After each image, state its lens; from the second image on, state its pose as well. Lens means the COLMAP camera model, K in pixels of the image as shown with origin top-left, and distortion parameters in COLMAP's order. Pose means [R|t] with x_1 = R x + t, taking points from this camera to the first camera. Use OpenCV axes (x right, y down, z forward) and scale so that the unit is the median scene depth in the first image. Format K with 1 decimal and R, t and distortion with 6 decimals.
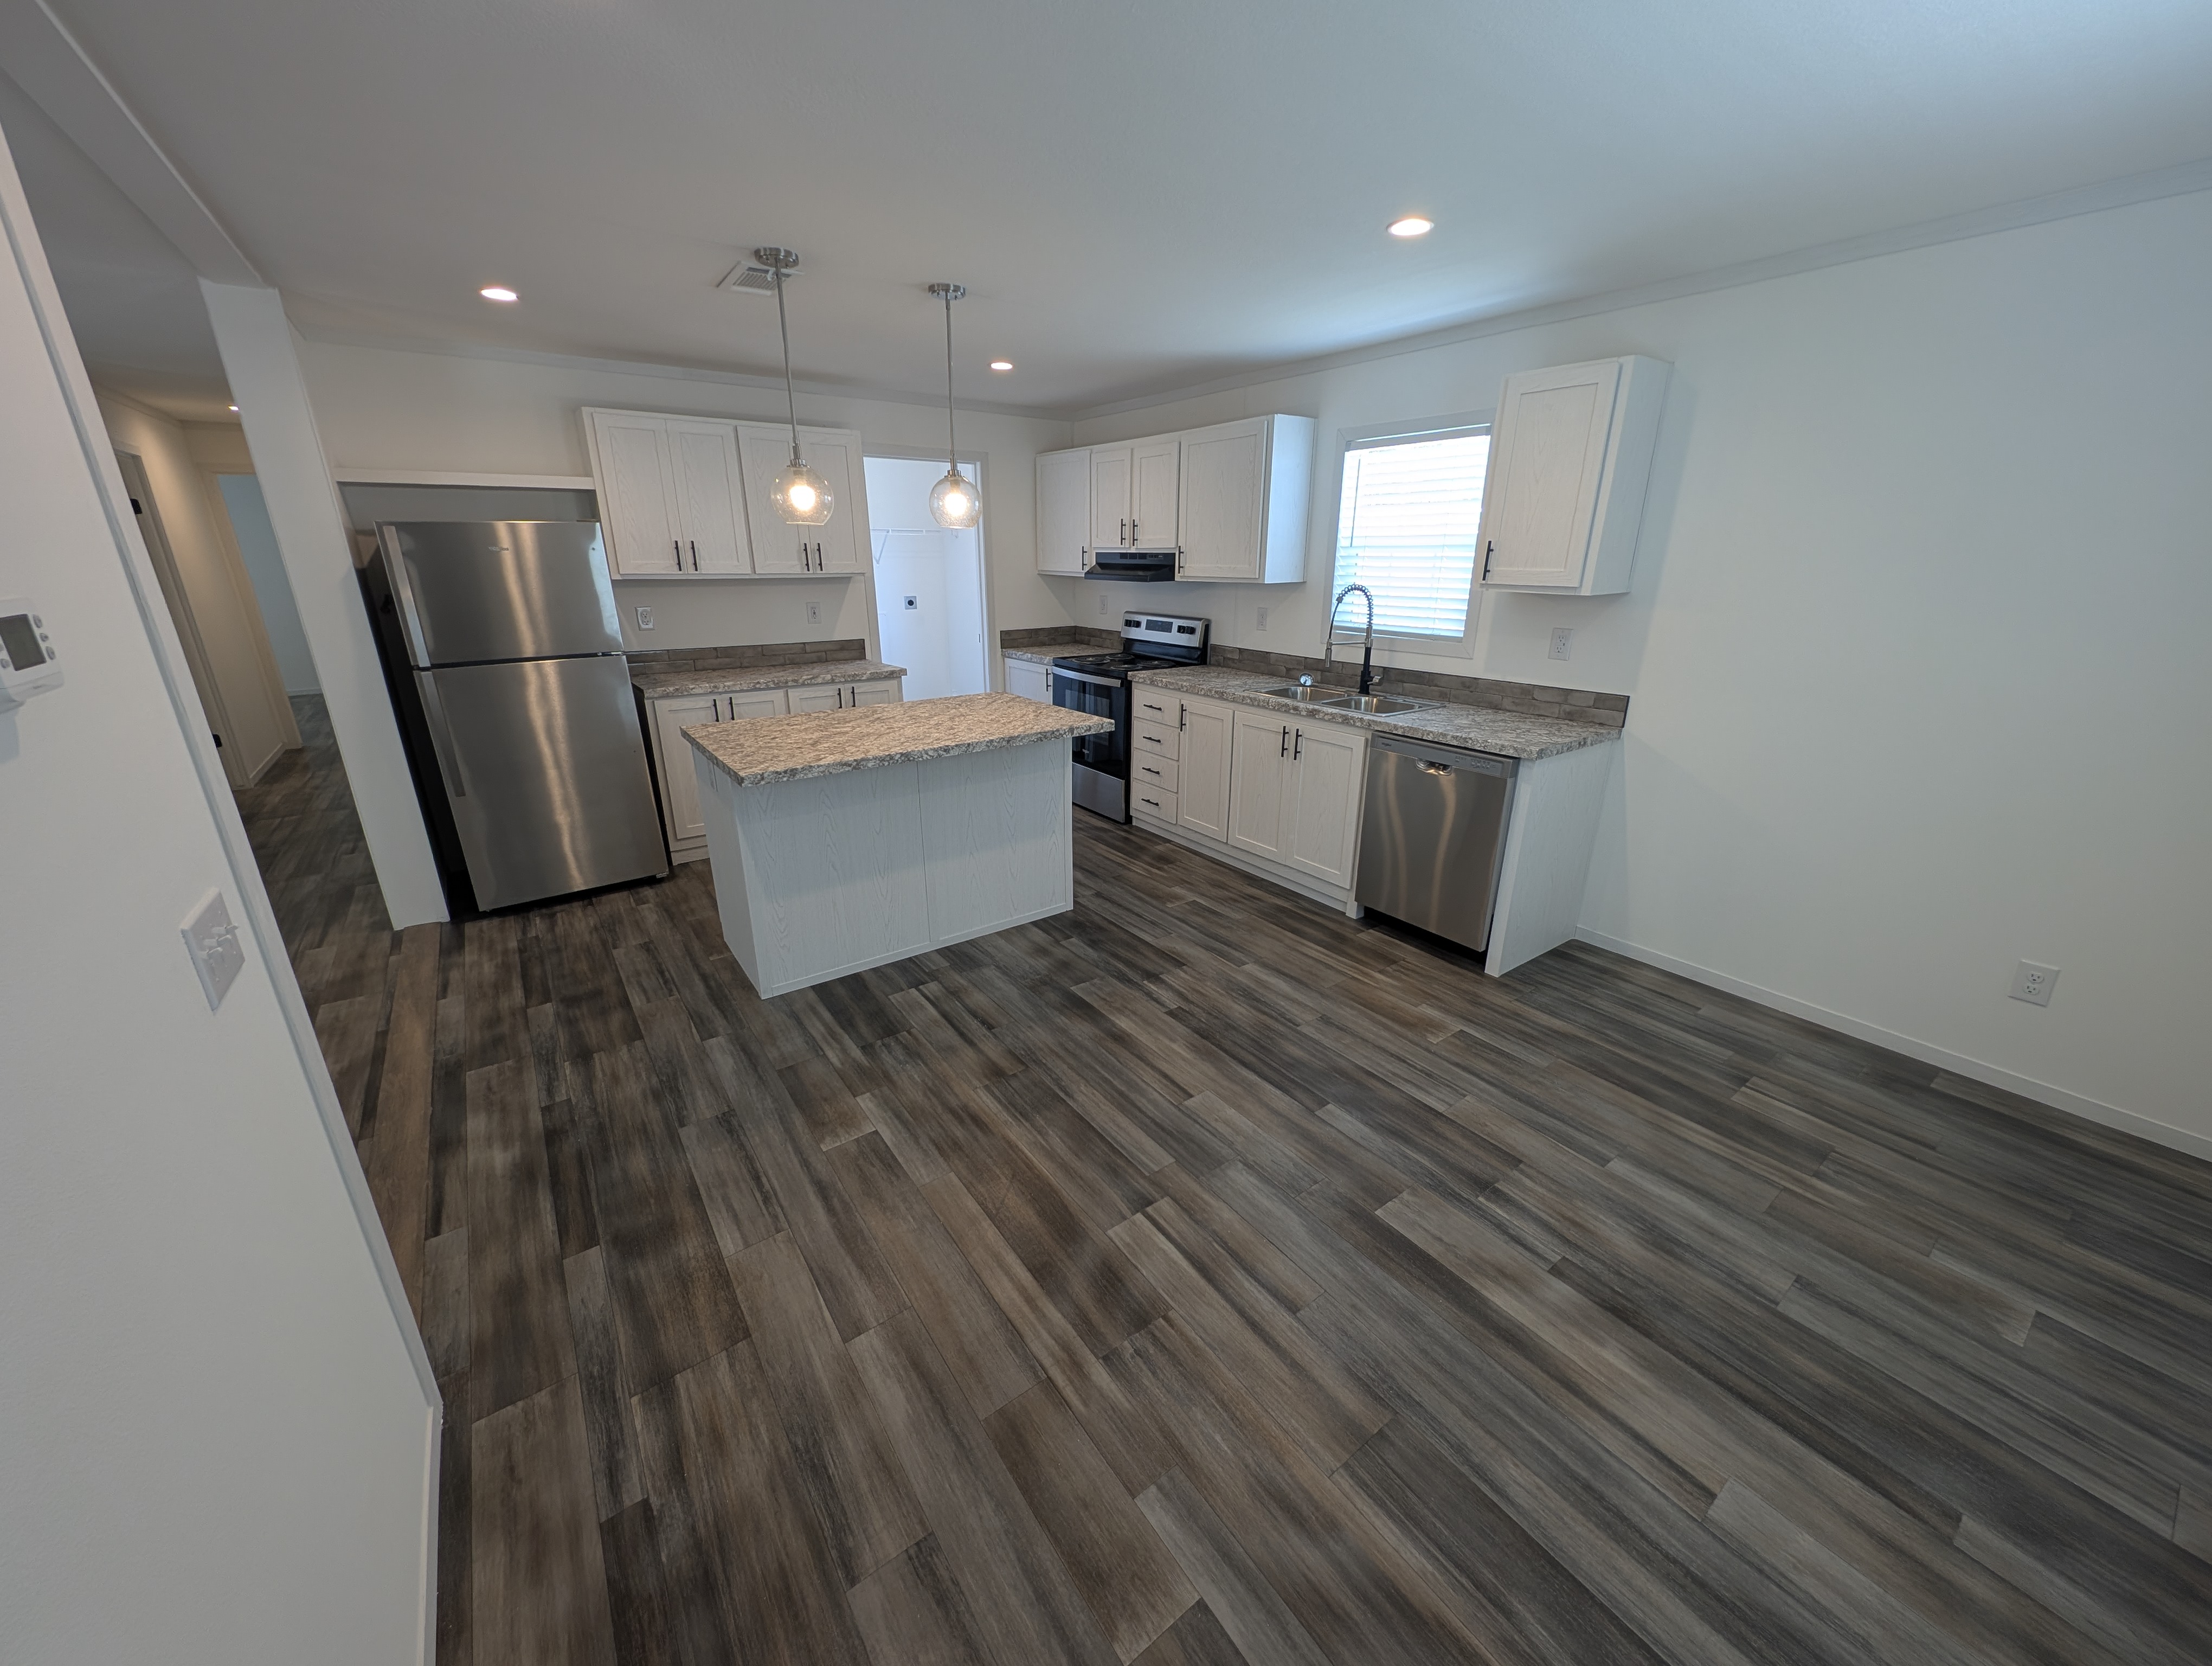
lens RADIAL K [[845.7, 0, 1120.7], [0, 845.7, 837.3], [0, 0, 1]] dist [0.008163, -0.003311]
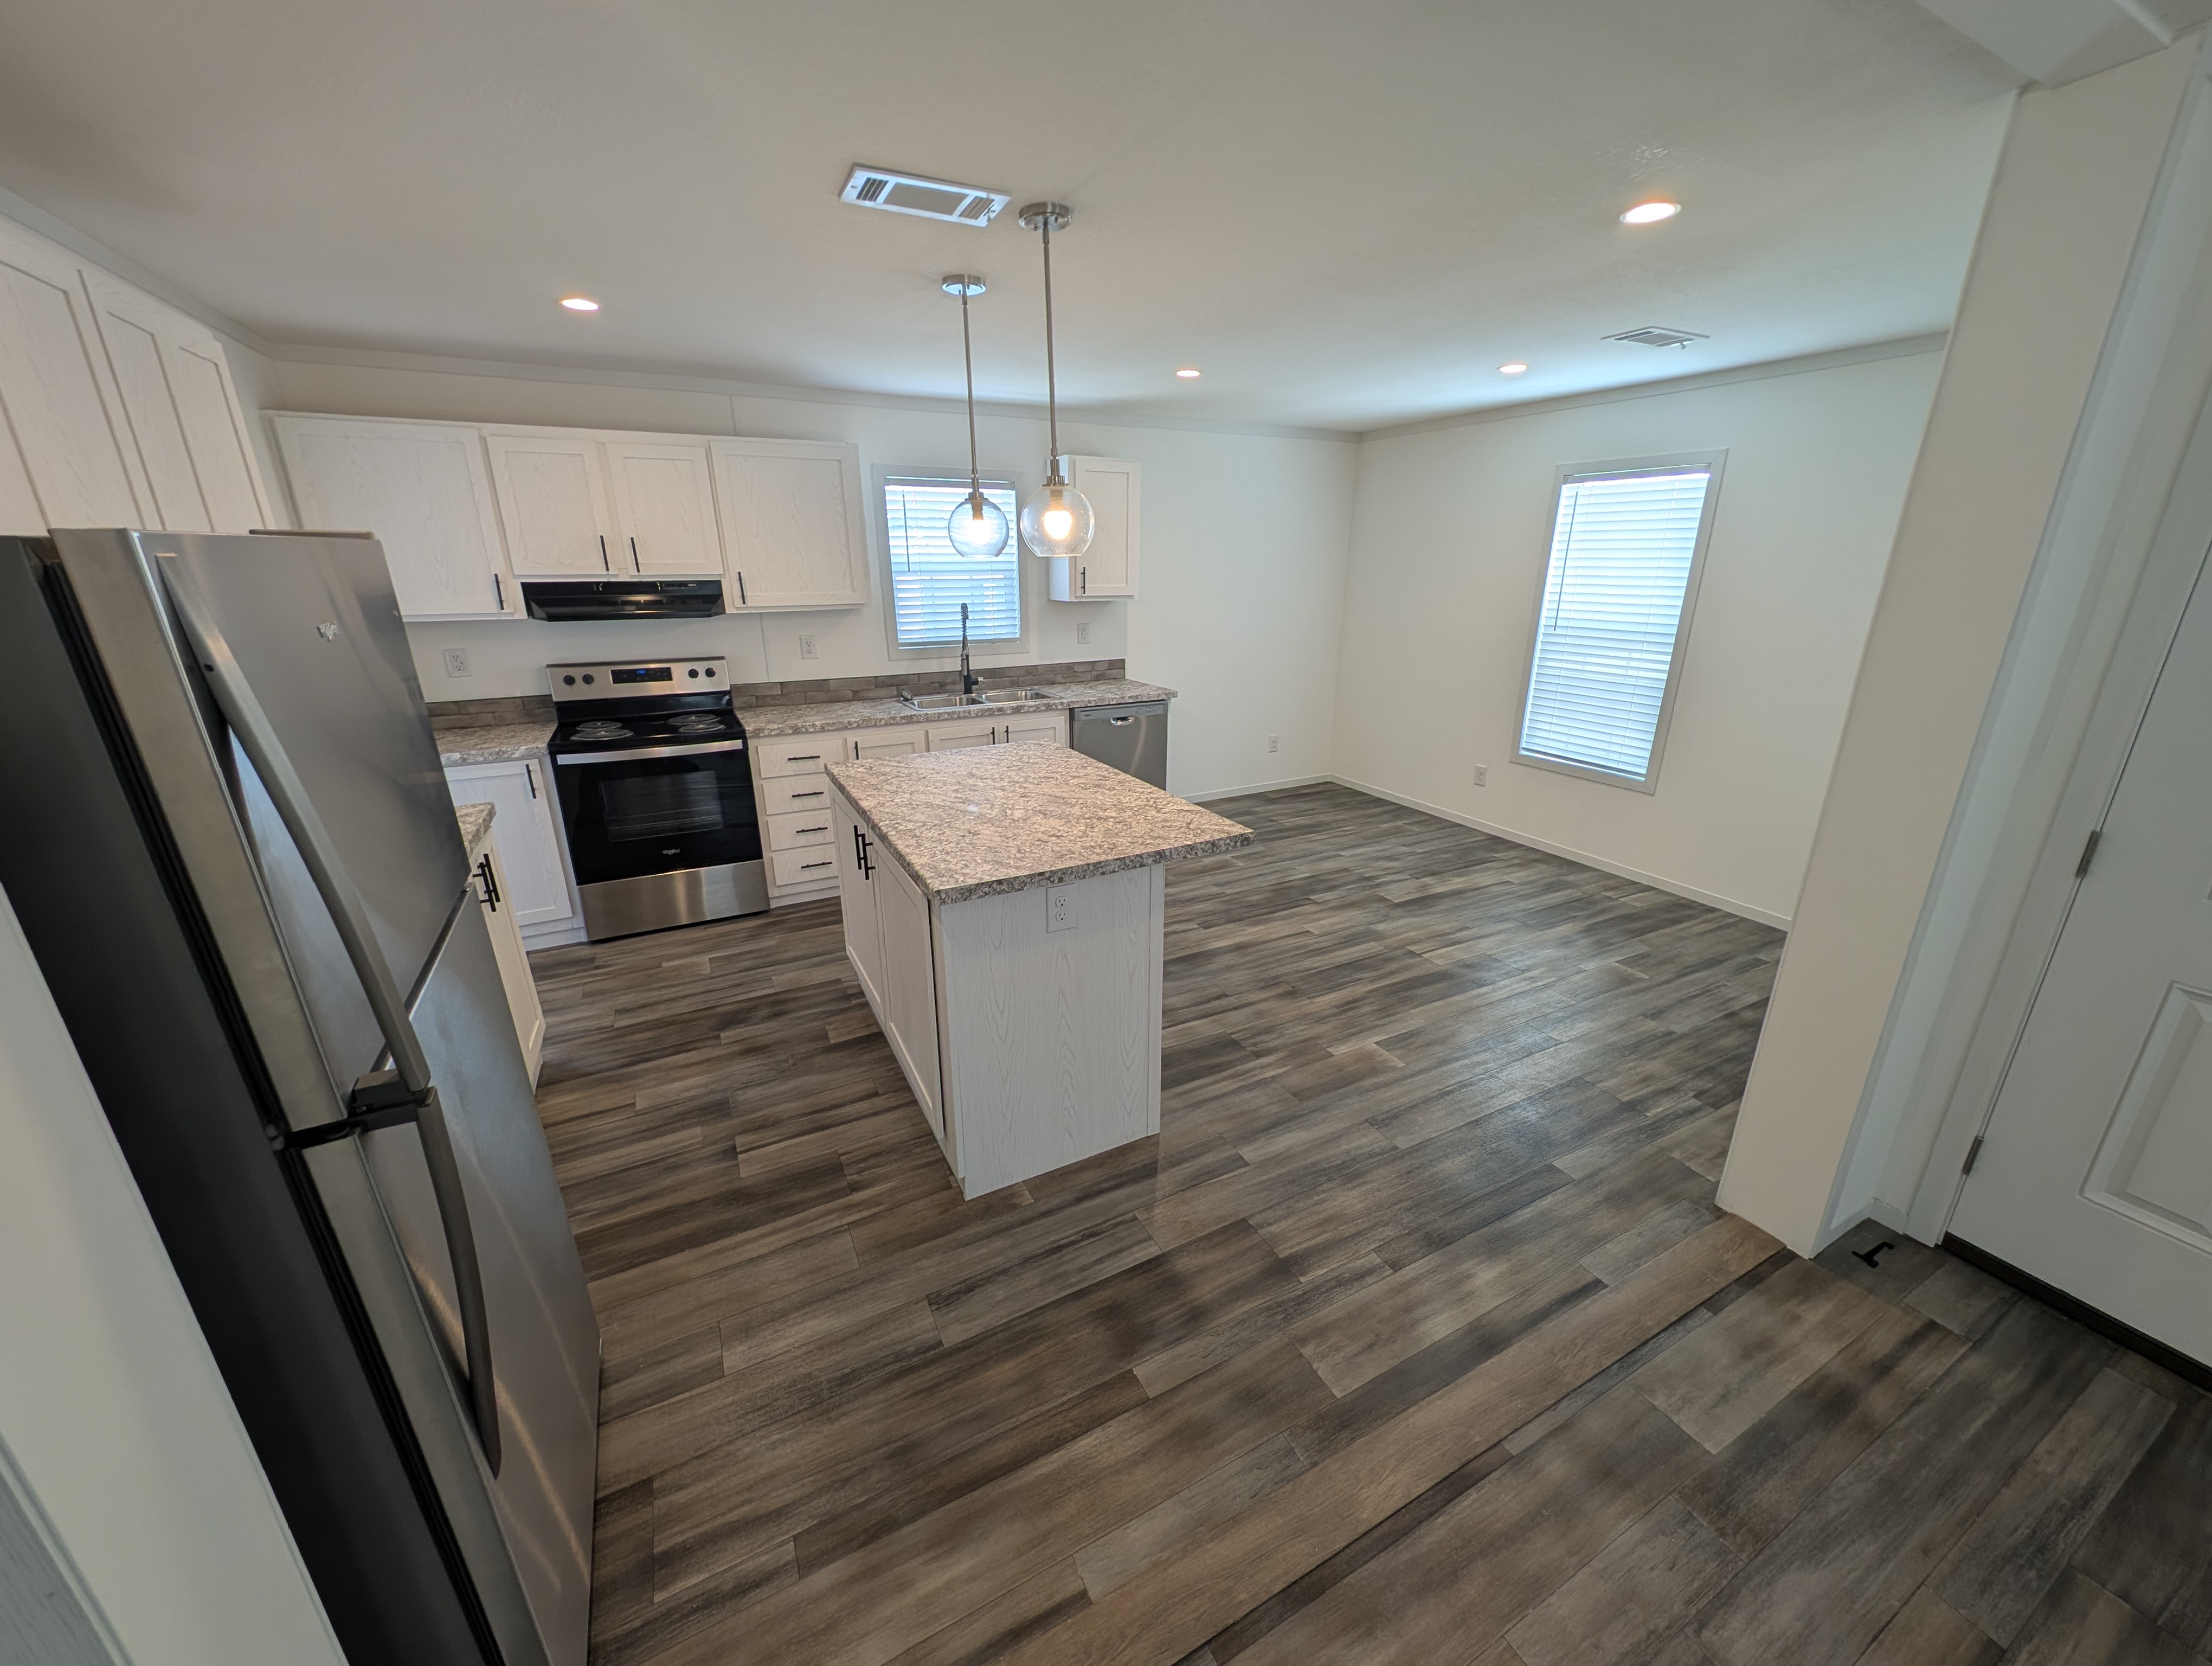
lens RADIAL K [[845.7, 0, 1091.6], [0, 845.7, 830.1], [0, 0, 1]] dist [0.008163, -0.003311]
pose [[0.146568, -0.303903, 0.941361, -1.247852], [0.324398, 0.913778, 0.244490, -0.331647], [-0.934497, 0.269541, 0.232516, 0.887443]]
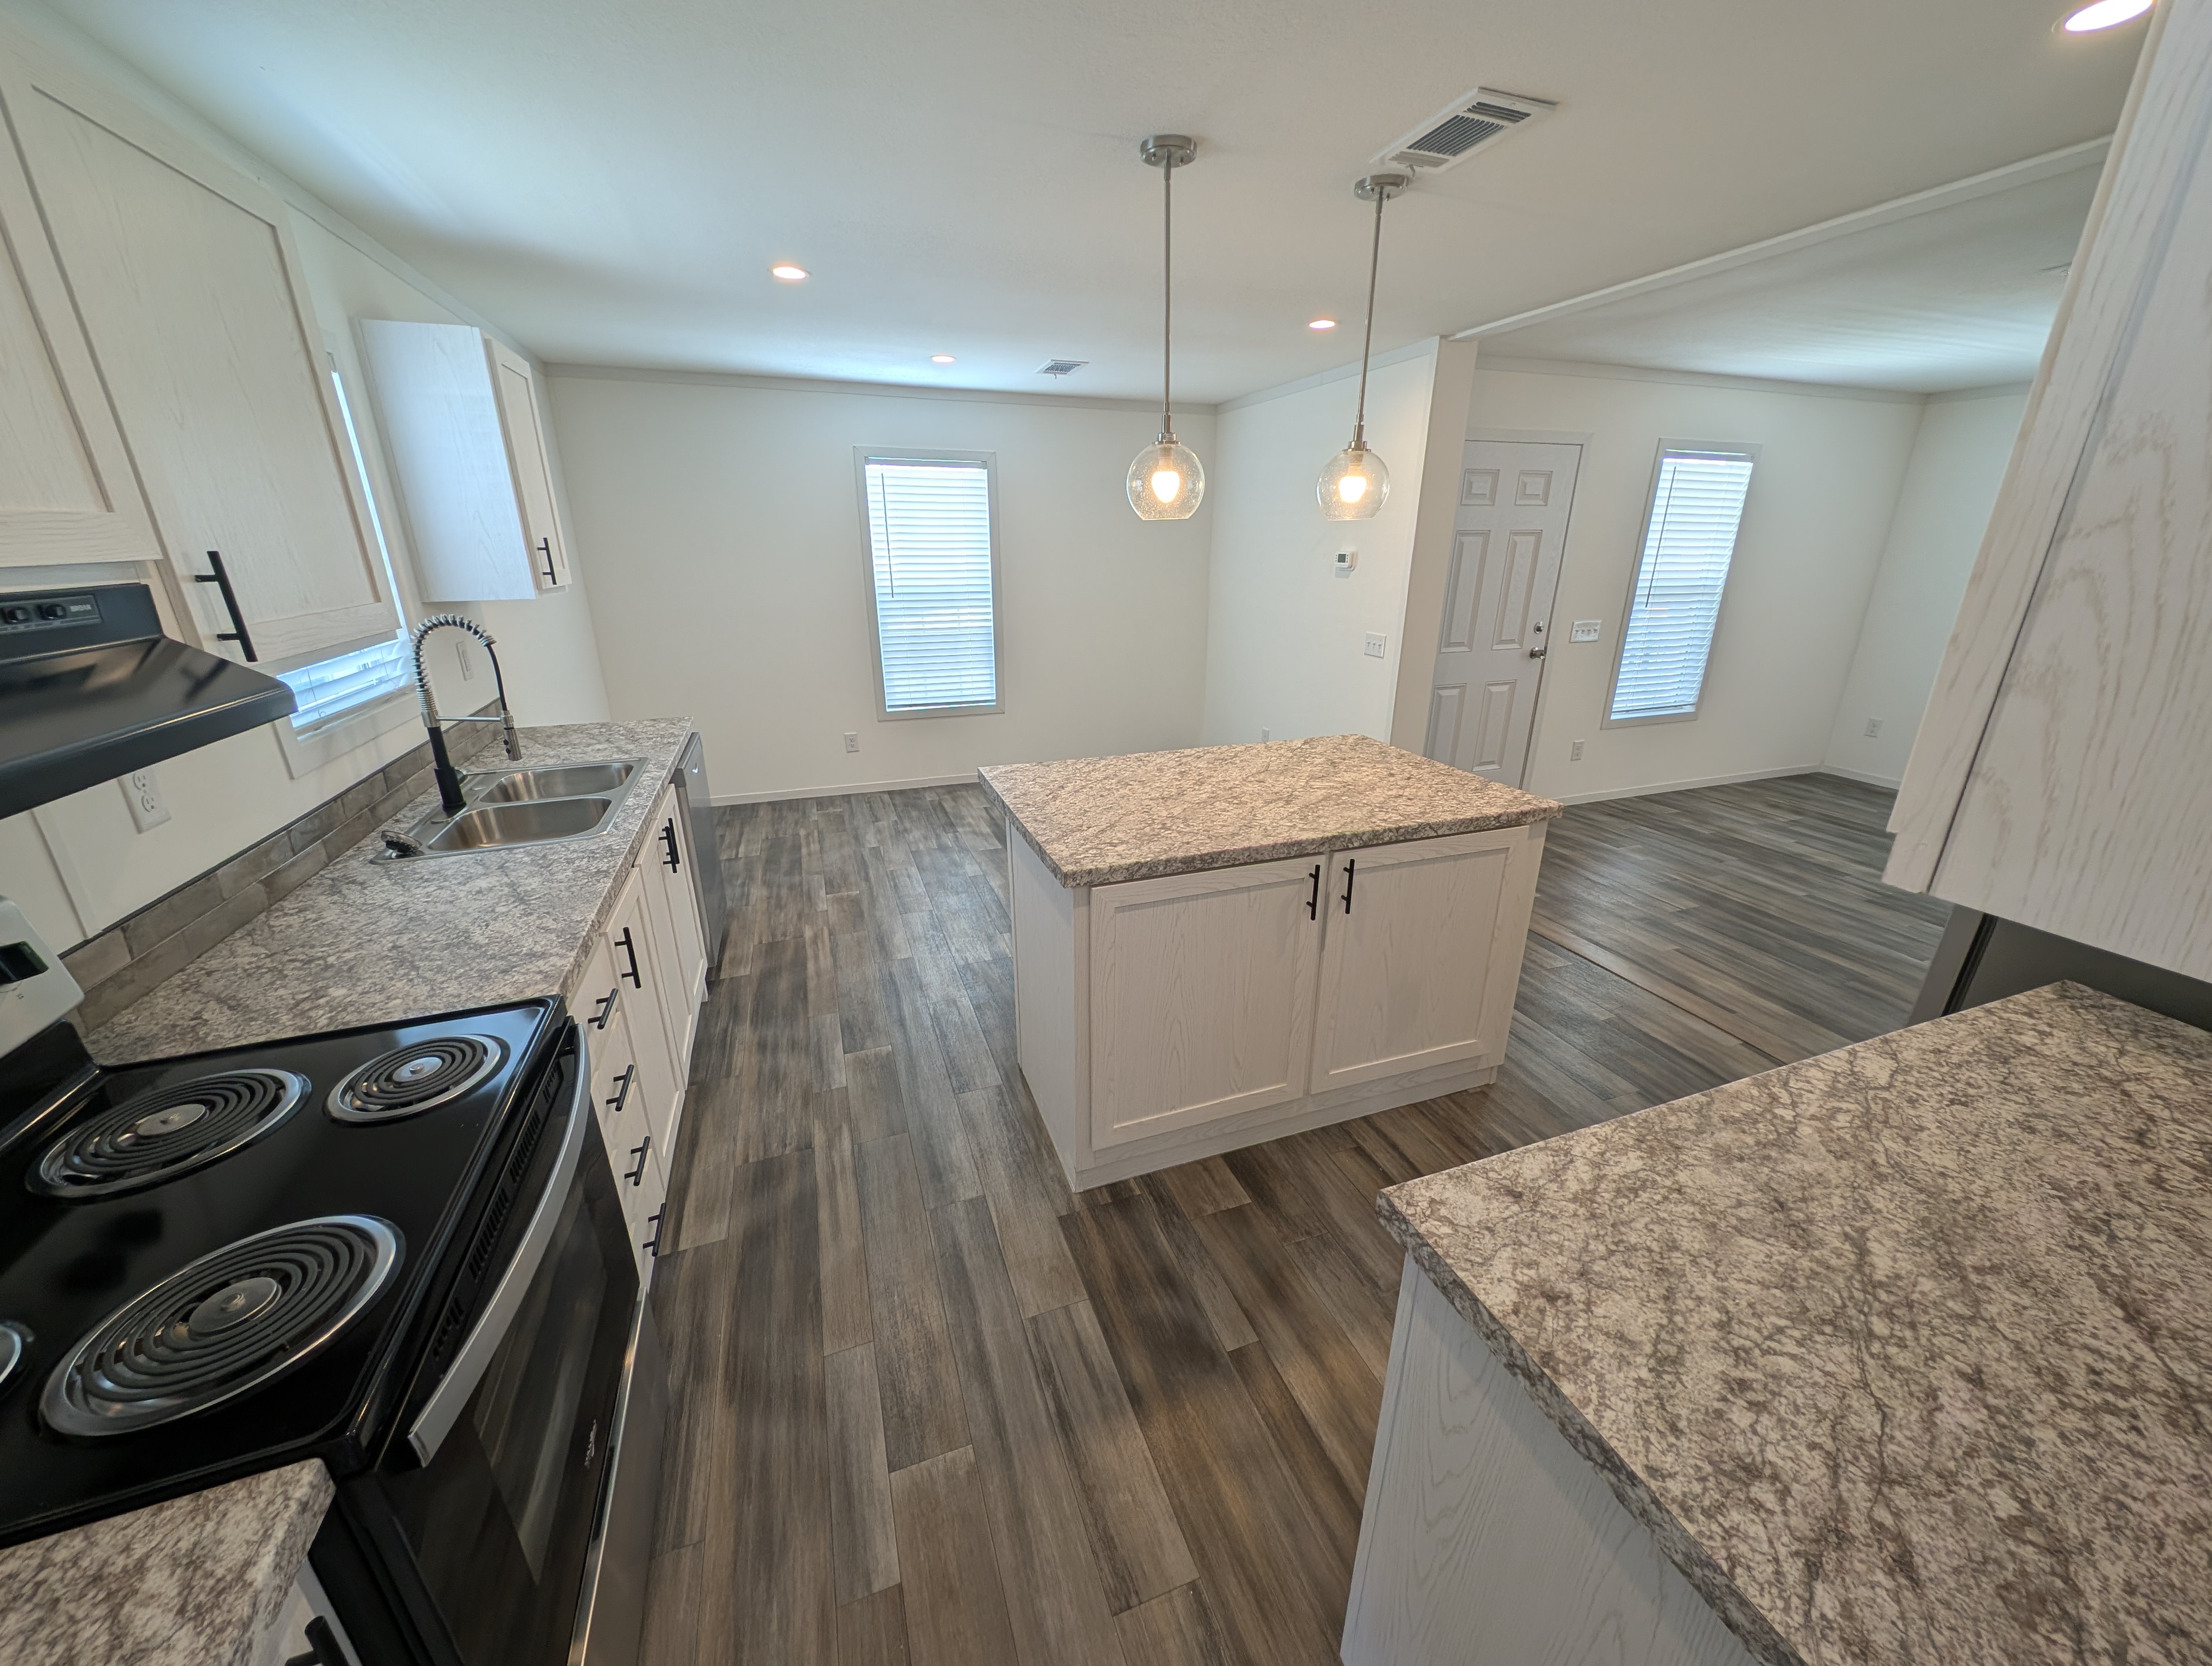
lens RADIAL K [[845.7, 0, 1128.6], [0, 845.7, 815.5], [0, 0, 1]] dist [0.008163, -0.003311]
pose [[-0.963198, -0.080815, 0.256356, -0.425712], [0.091626, 0.797893, 0.595795, -0.673512], [-0.252694, 0.597358, -0.761124, 1.919613]]
